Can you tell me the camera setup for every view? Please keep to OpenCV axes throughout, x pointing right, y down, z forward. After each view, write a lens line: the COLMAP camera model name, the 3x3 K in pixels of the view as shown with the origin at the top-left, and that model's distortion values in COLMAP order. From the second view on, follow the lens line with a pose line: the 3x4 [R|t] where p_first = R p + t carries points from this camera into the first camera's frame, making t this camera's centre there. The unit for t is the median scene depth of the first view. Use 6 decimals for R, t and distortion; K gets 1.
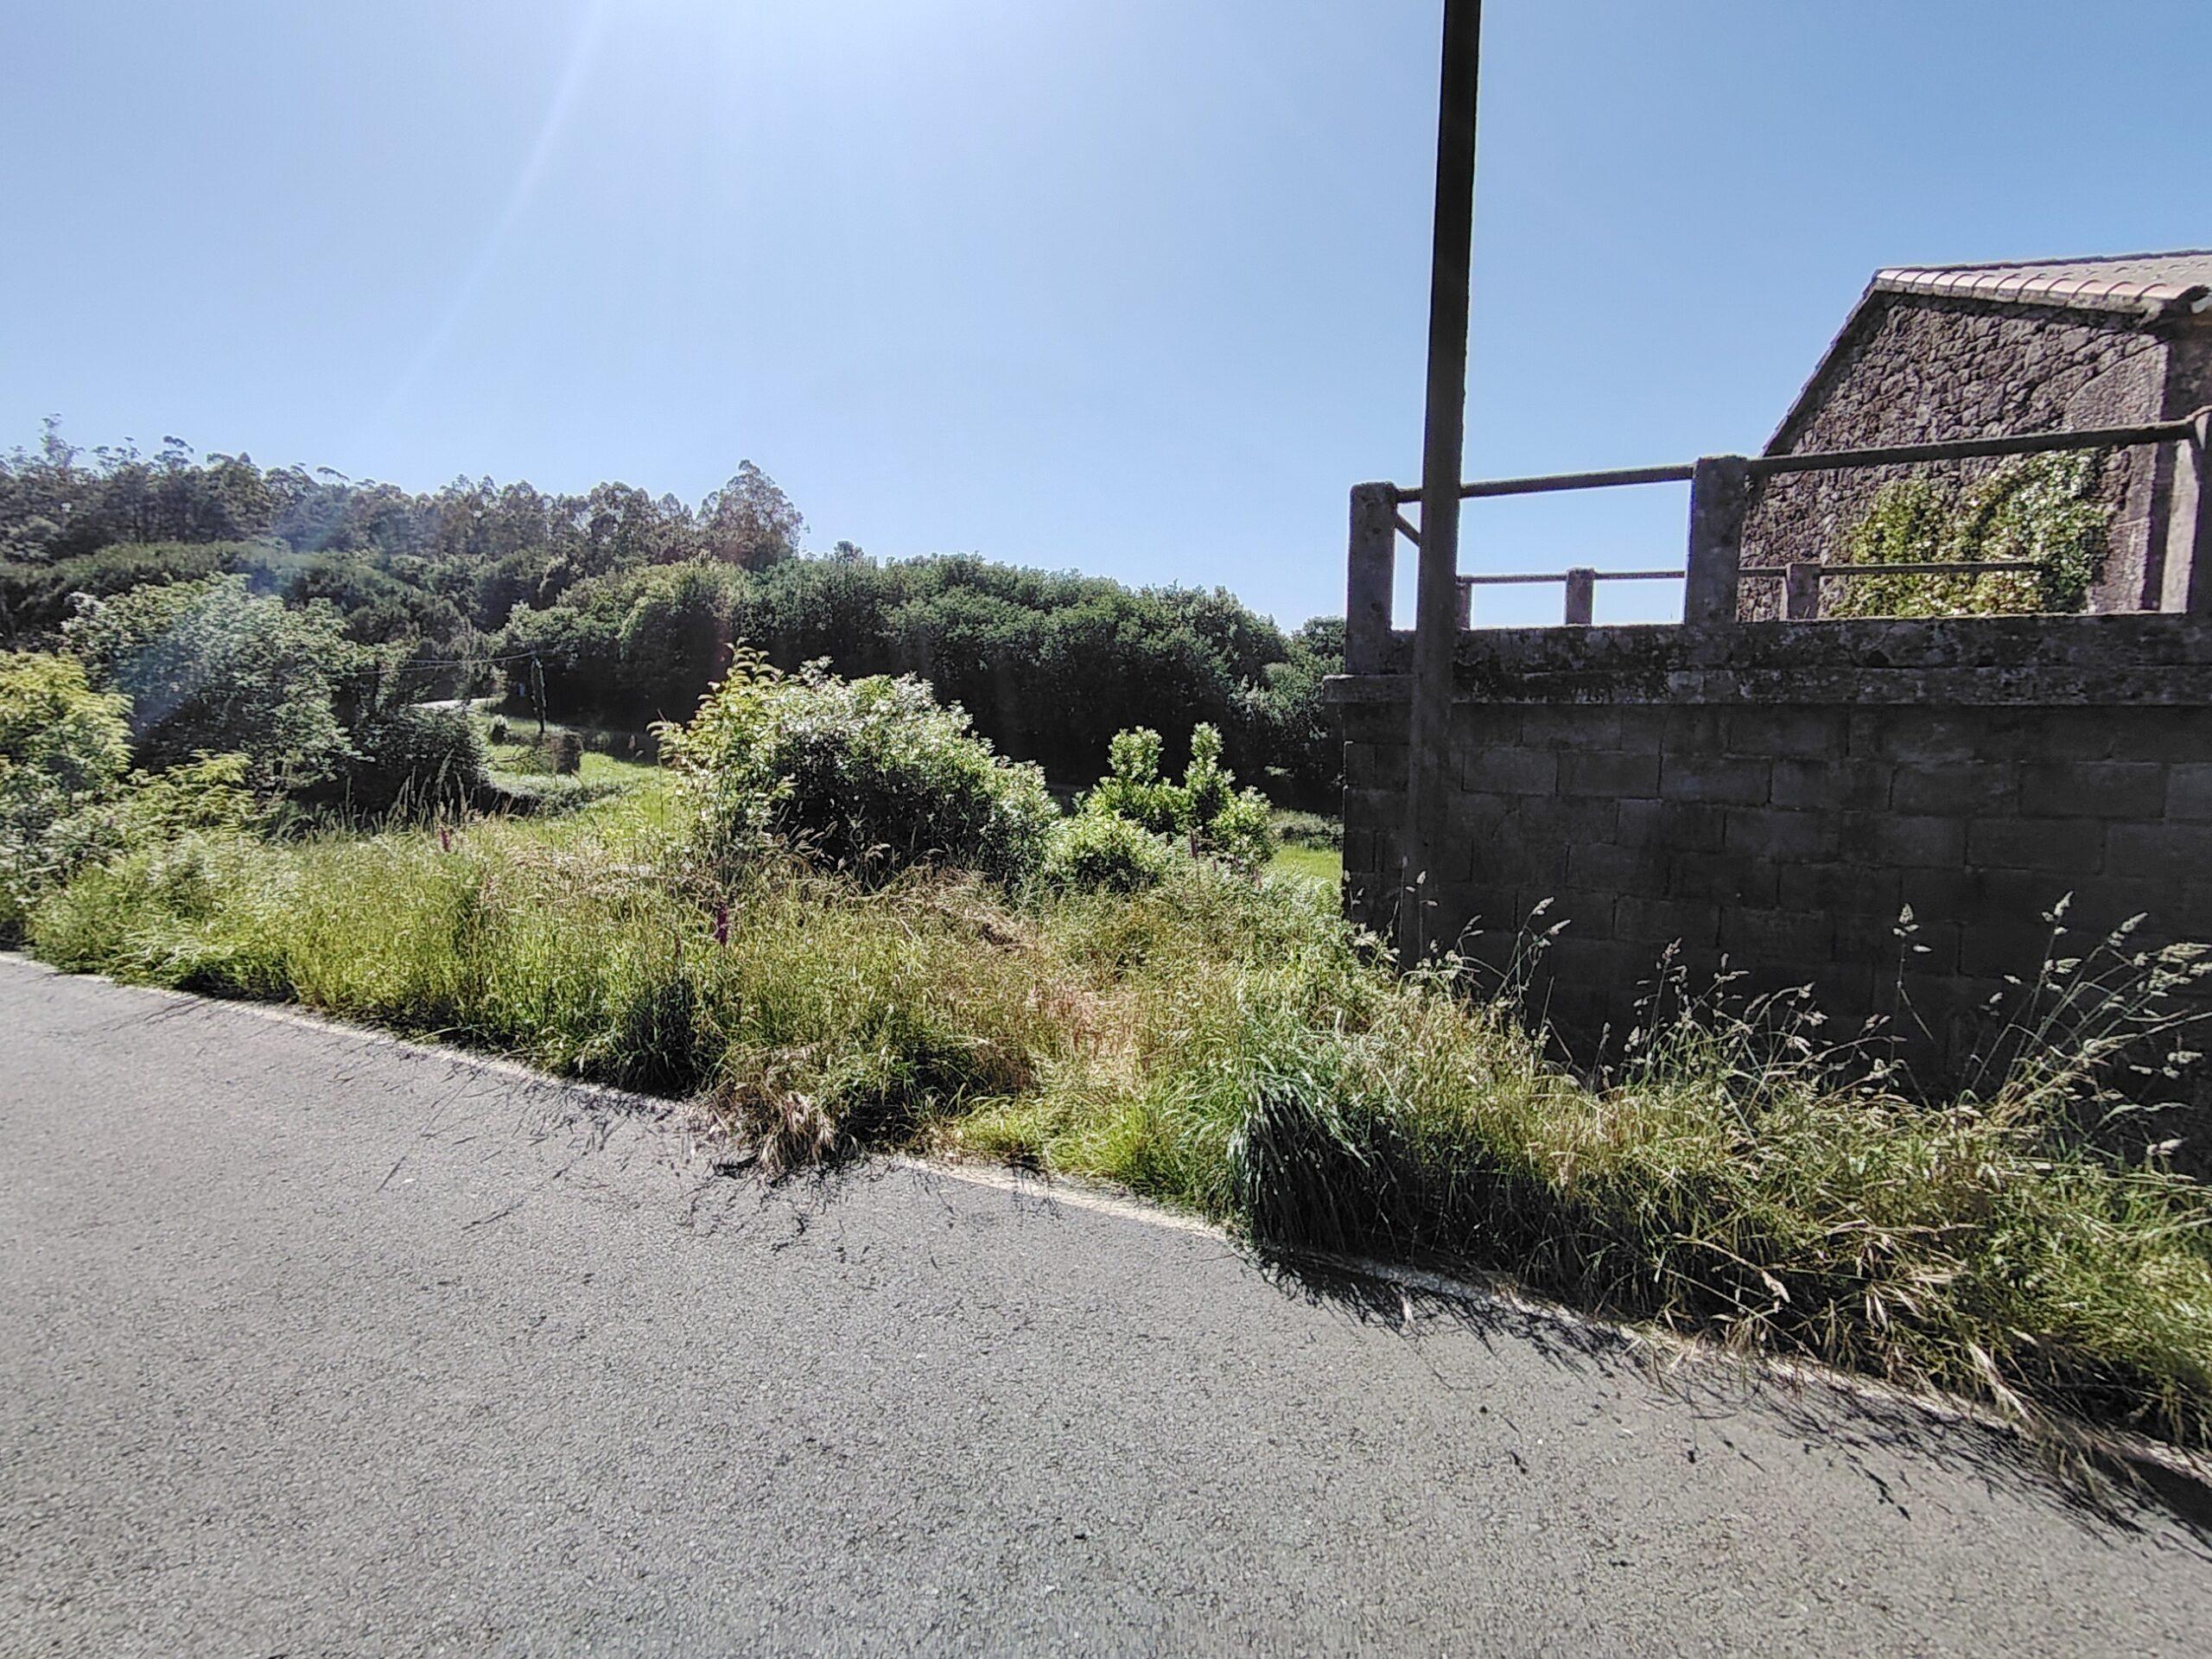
lens RADIAL K [[1047.0, 0, 1100.8], [0, 1047.0, 816.6], [0, 0, 1]] dist [0.005955, -0.001248]
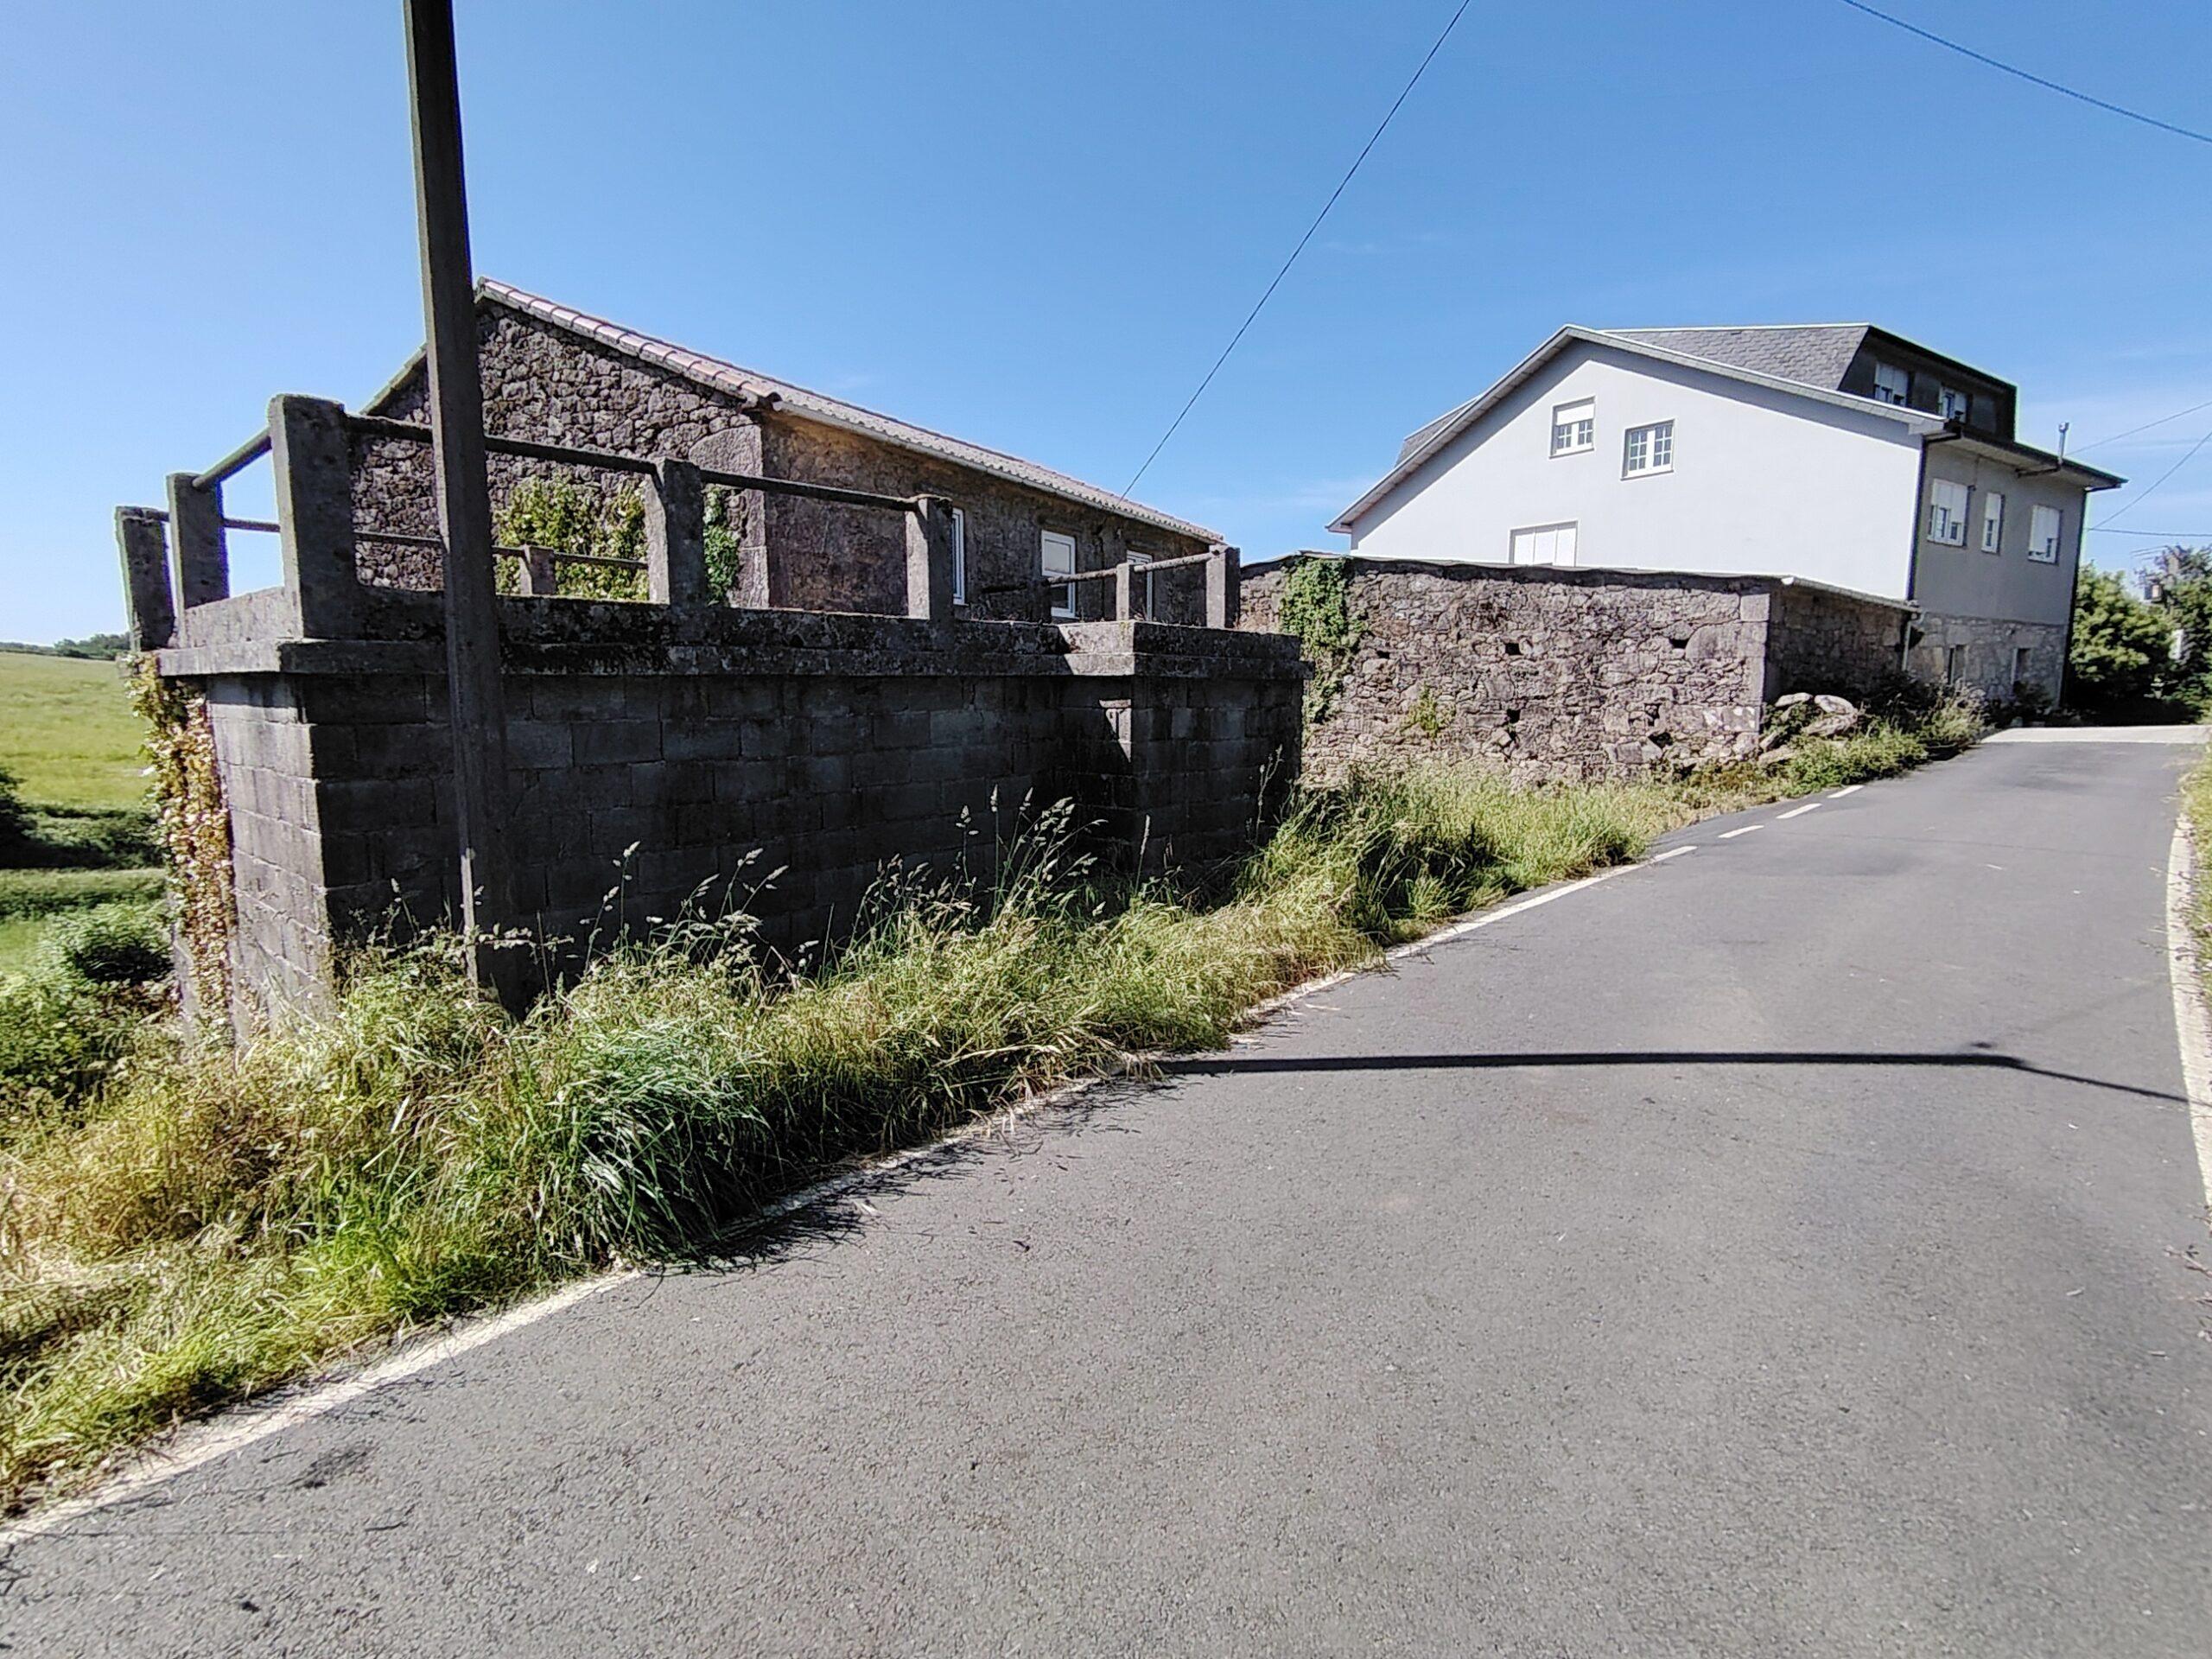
lens RADIAL K [[1047.0, 0, 1105.3], [0, 1047.0, 813.0], [0, 0, 1]] dist [0.005955, -0.001248]
pose [[0.273993, -0.126443, 0.953383, -0.293019], [0.106491, 0.989212, 0.100590, -0.017089], [-0.955818, 0.073966, 0.284503, 0.171587]]
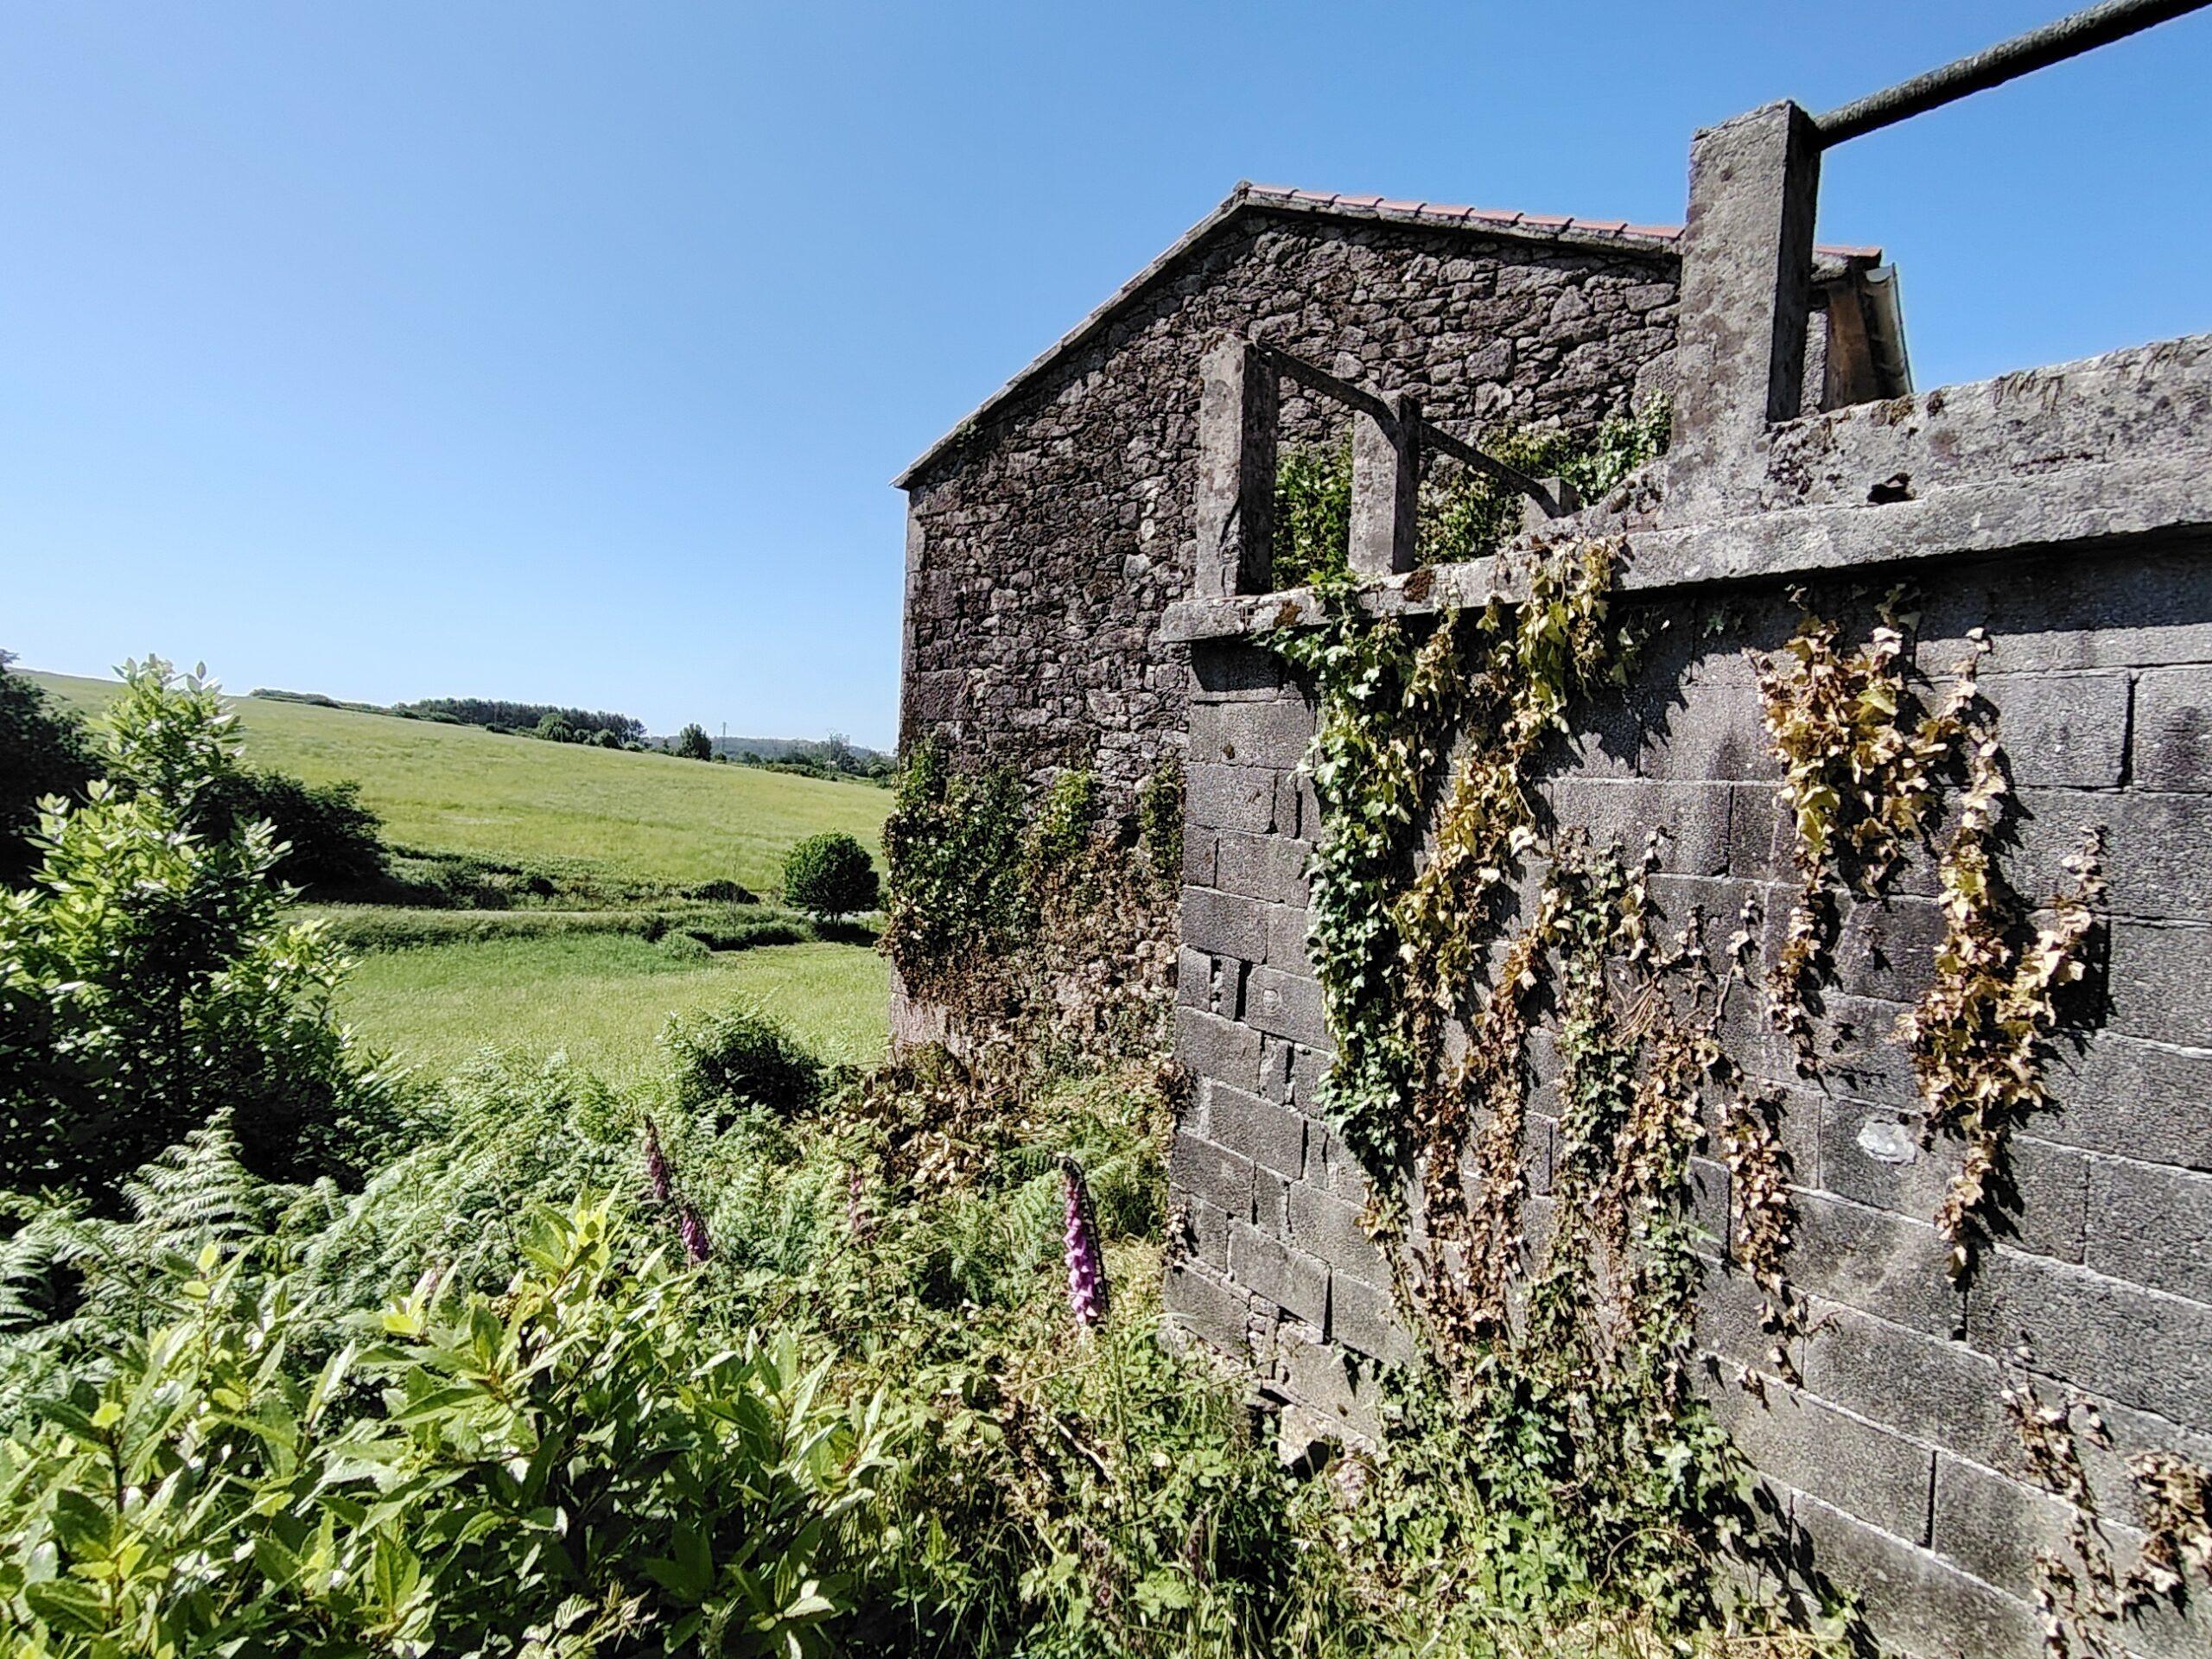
lens RADIAL K [[1047.0, 0, 1100.5], [0, 1047.0, 816.0], [0, 0, 1]] dist [0.005955, -0.001248]
pose [[0.441423, -0.032165, 0.896722, -0.085685], [0.062925, 0.998007, 0.004822, -0.059083], [-0.895090, 0.054298, 0.442567, 1.159053]]
